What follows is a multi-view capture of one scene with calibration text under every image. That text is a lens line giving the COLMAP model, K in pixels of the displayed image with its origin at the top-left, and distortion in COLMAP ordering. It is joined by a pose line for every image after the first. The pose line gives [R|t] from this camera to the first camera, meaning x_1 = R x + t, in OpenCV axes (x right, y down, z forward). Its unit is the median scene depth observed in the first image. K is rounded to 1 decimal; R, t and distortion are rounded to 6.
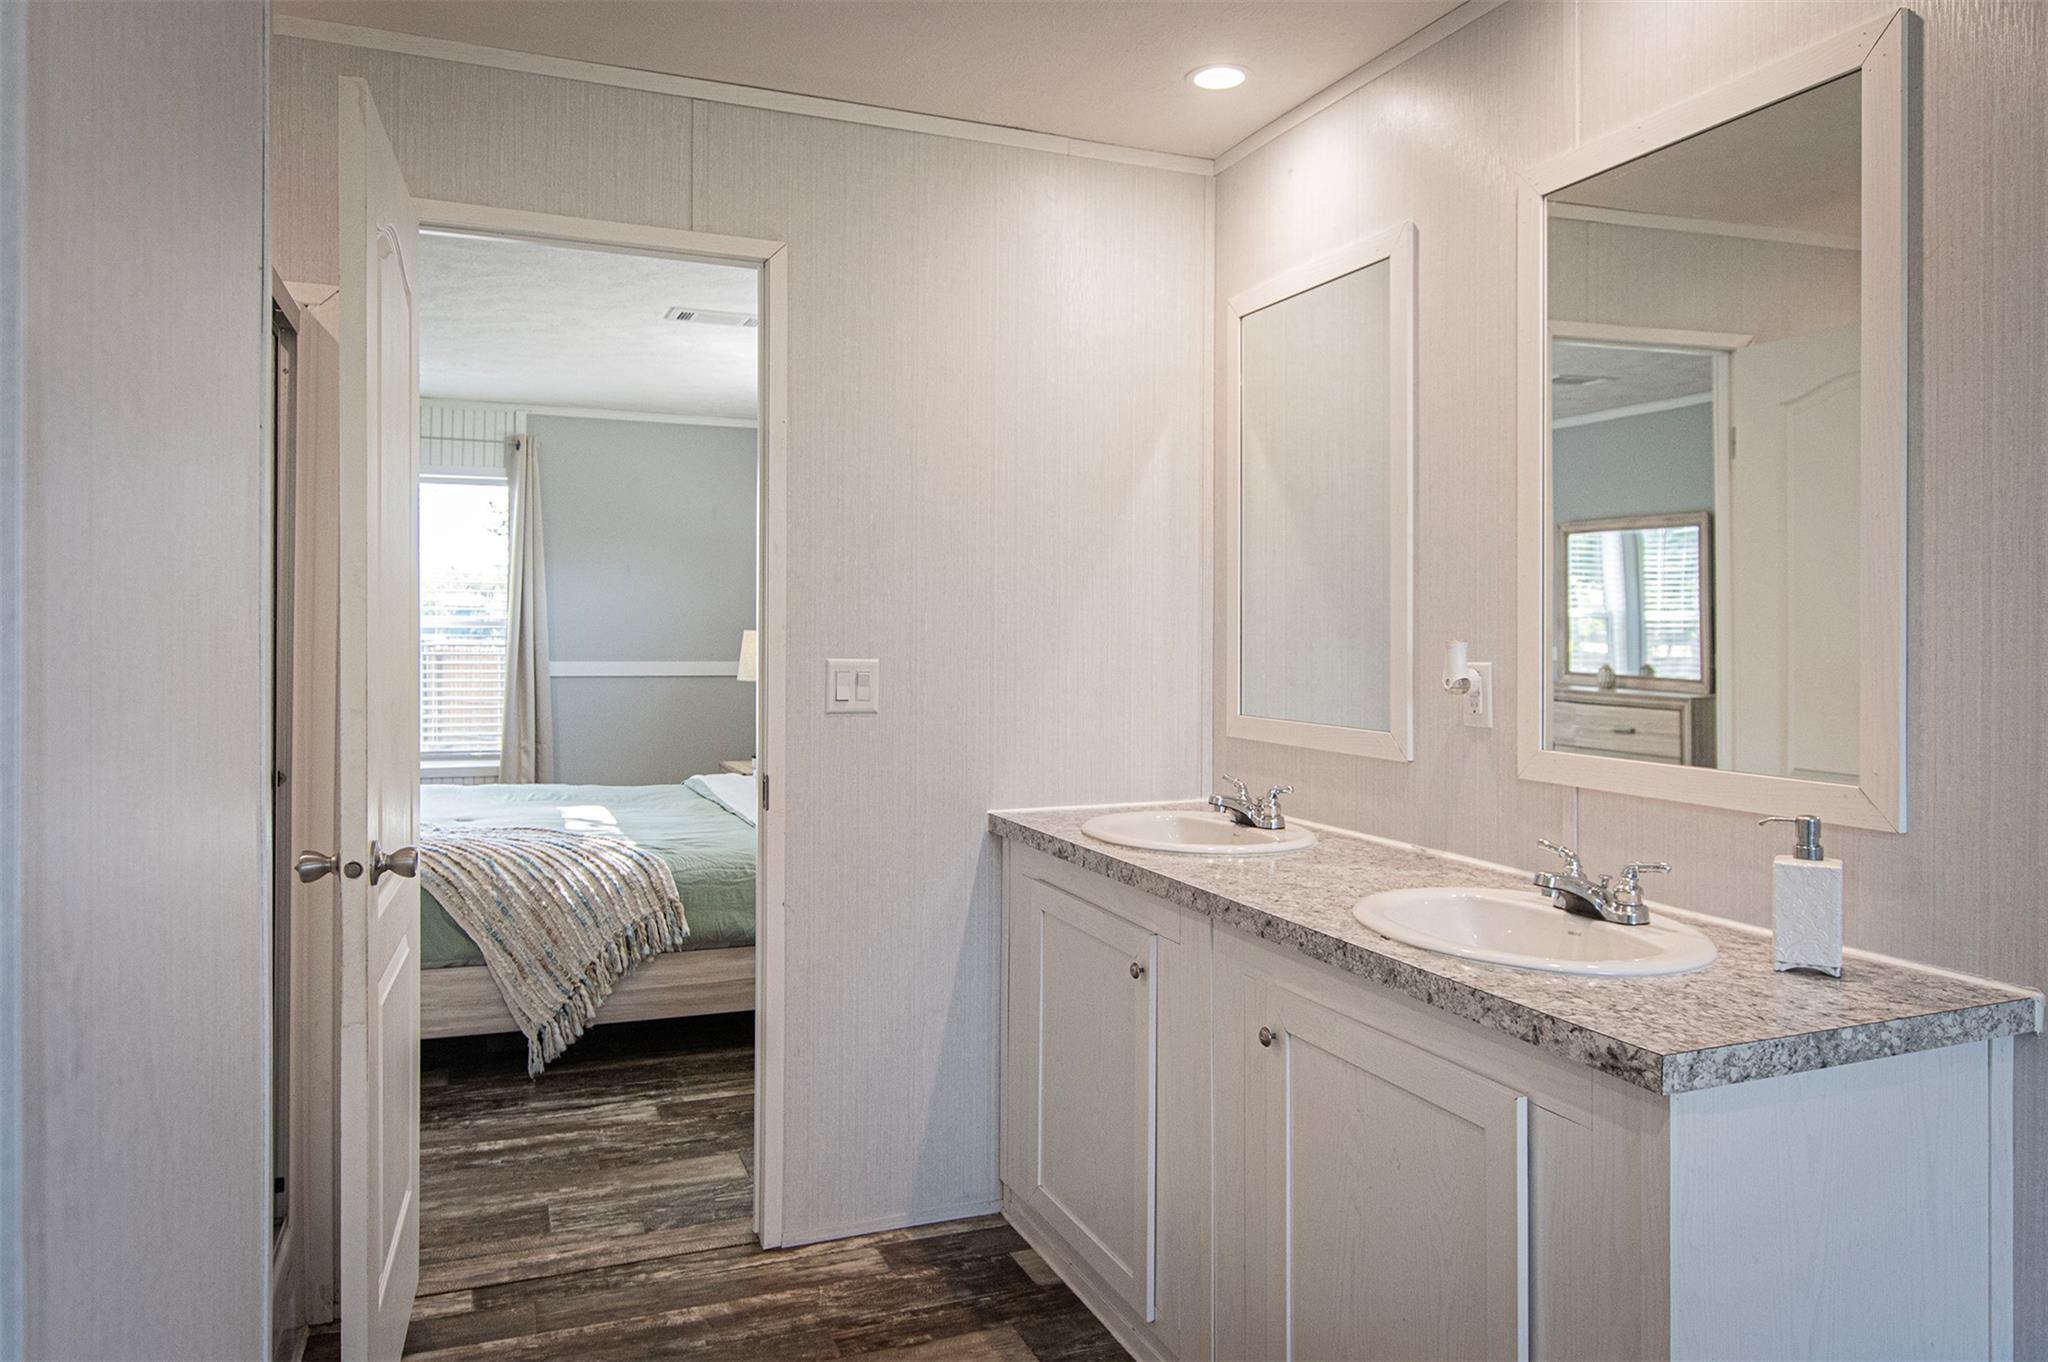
lens RADIAL K [[1355.8, 0, 1008.4], [0, 1355.8, 637.5], [0, 0, 1]] dist [0.008278, -0.000666]
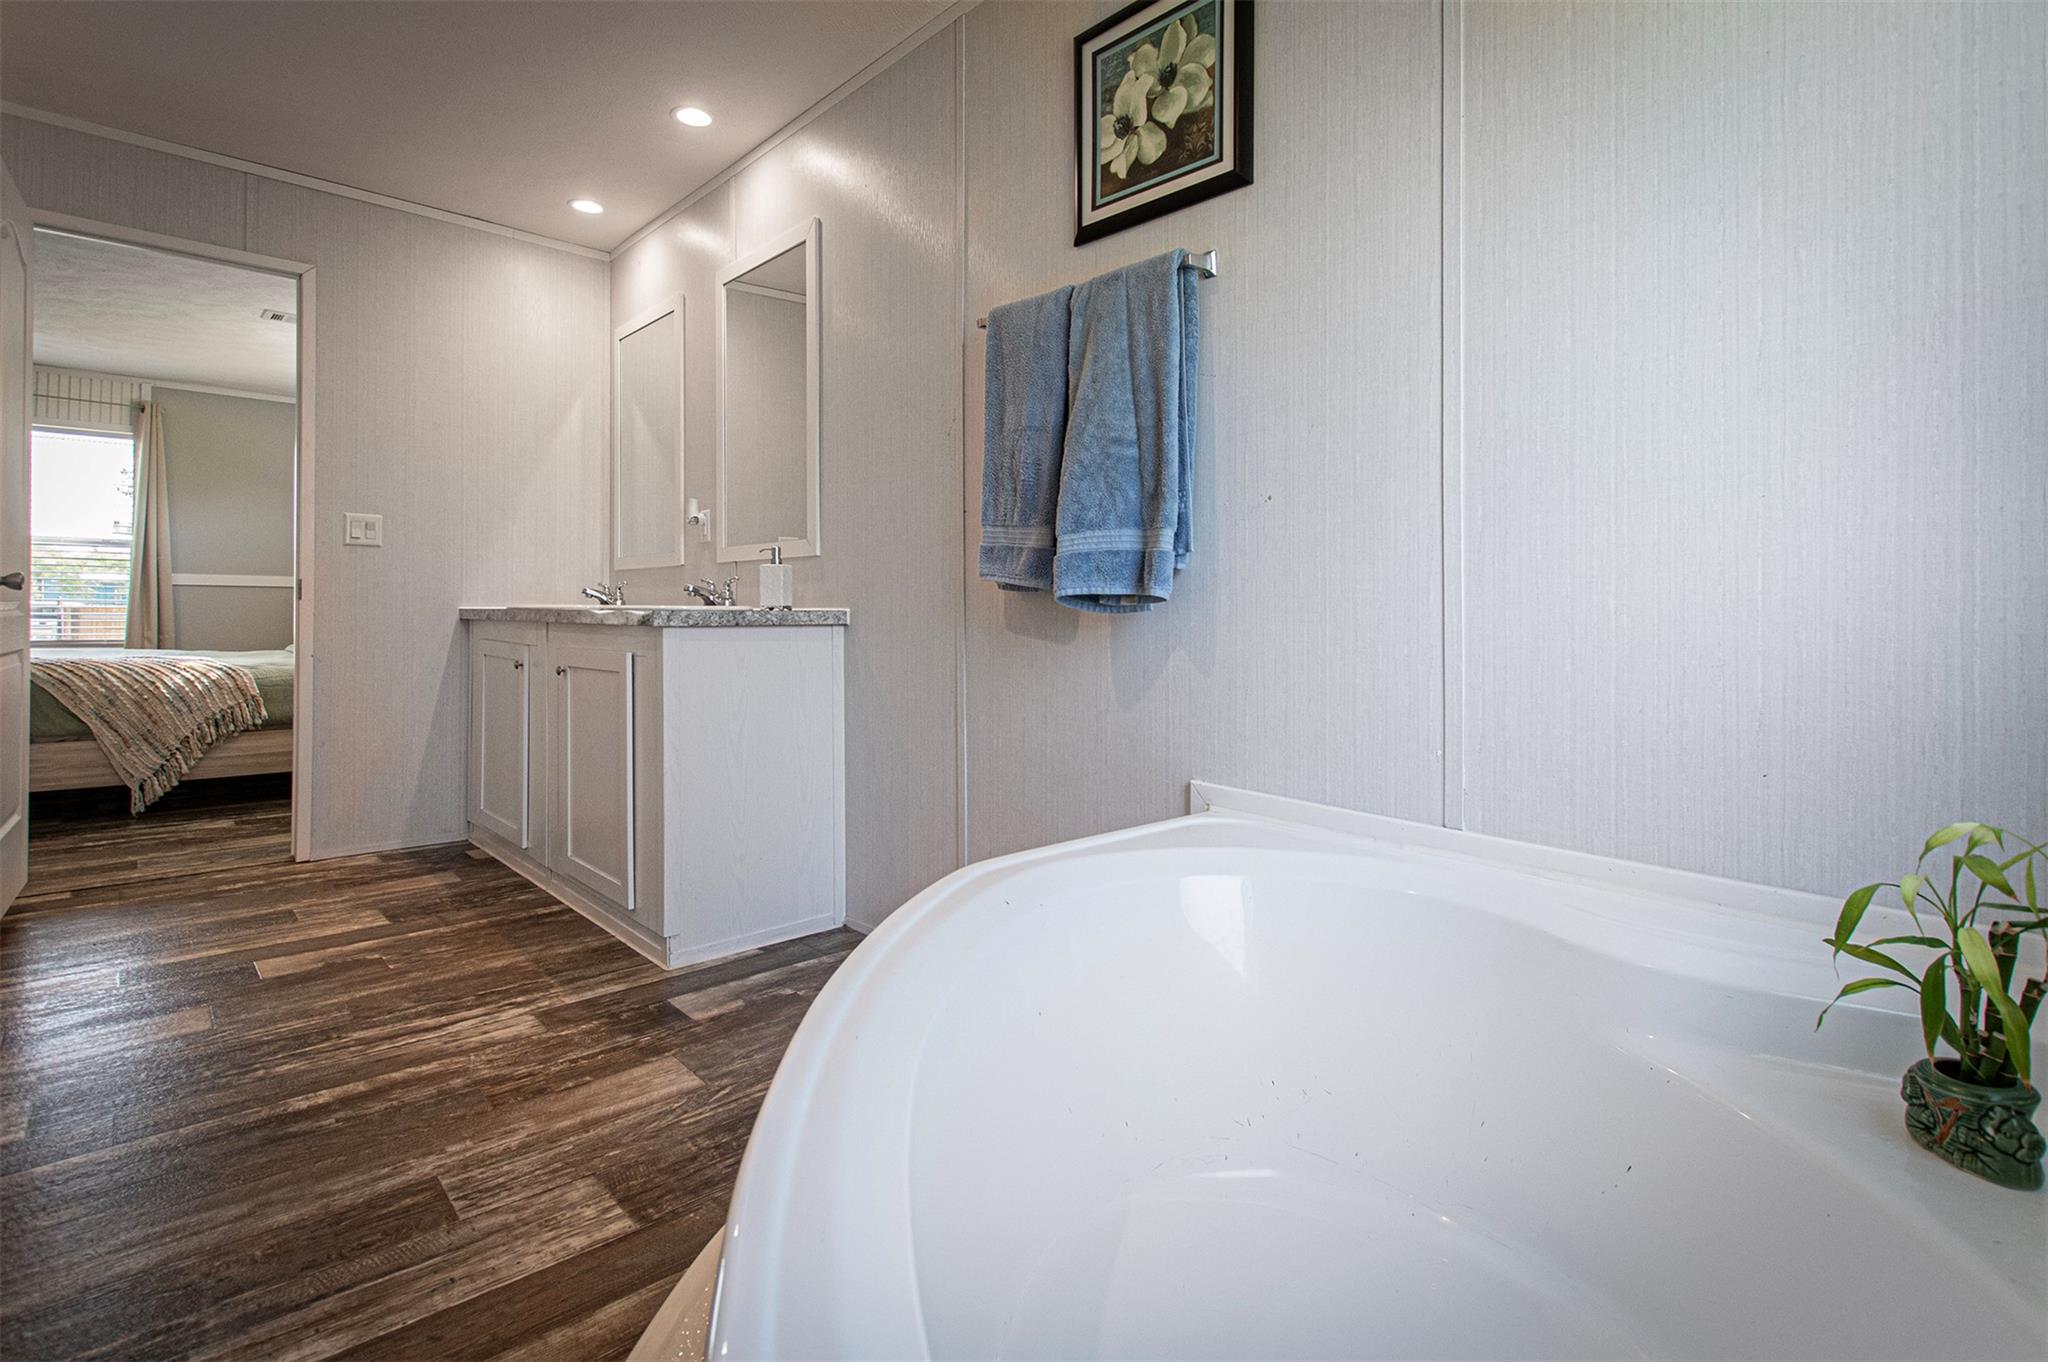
lens RADIAL K [[964.0, 0, 996.6], [0, 964.0, 598.4], [0, 0, 1]] dist [0.013753, -0.002803]
pose [[0.936713, 0.001255, 0.350097, 0.153245], [0.004143, 0.999884, -0.014670, 0.107271], [-0.350075, 0.015192, 0.936598, -0.314503]]
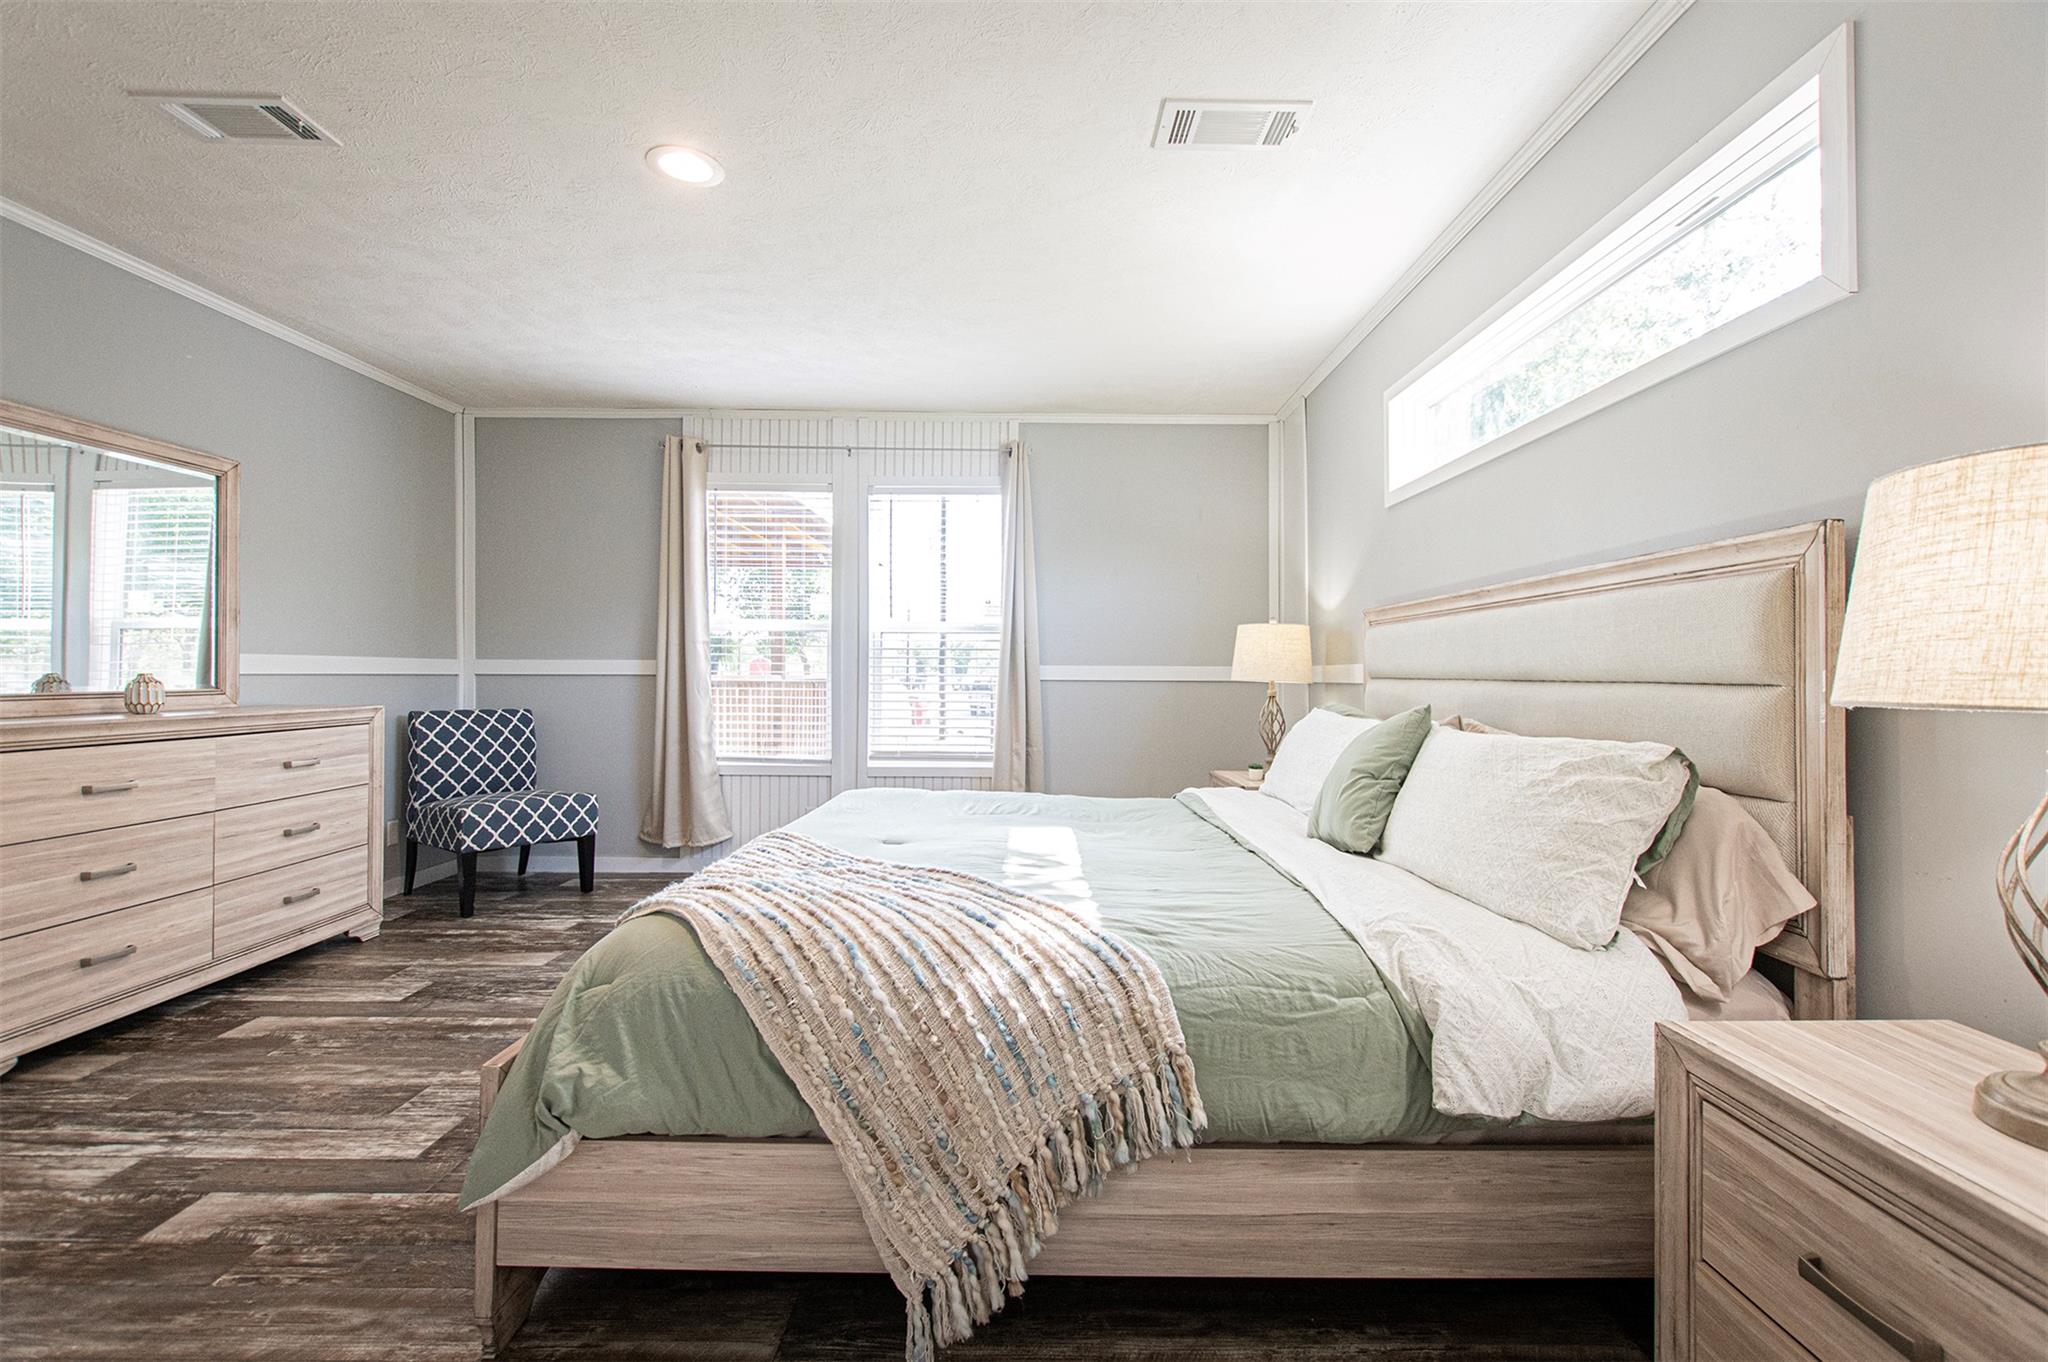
lens RADIAL K [[894.9, 0, 1031.3], [0, 894.9, 663.4], [0, 0, 1]] dist [0.010222, -0.004267]
pose [[0.928561, -0.009216, -0.371067, -0.175019], [0.000433, 0.999718, -0.023746, 0.057195], [0.371181, 0.021889, 0.928303, 0.681869]]
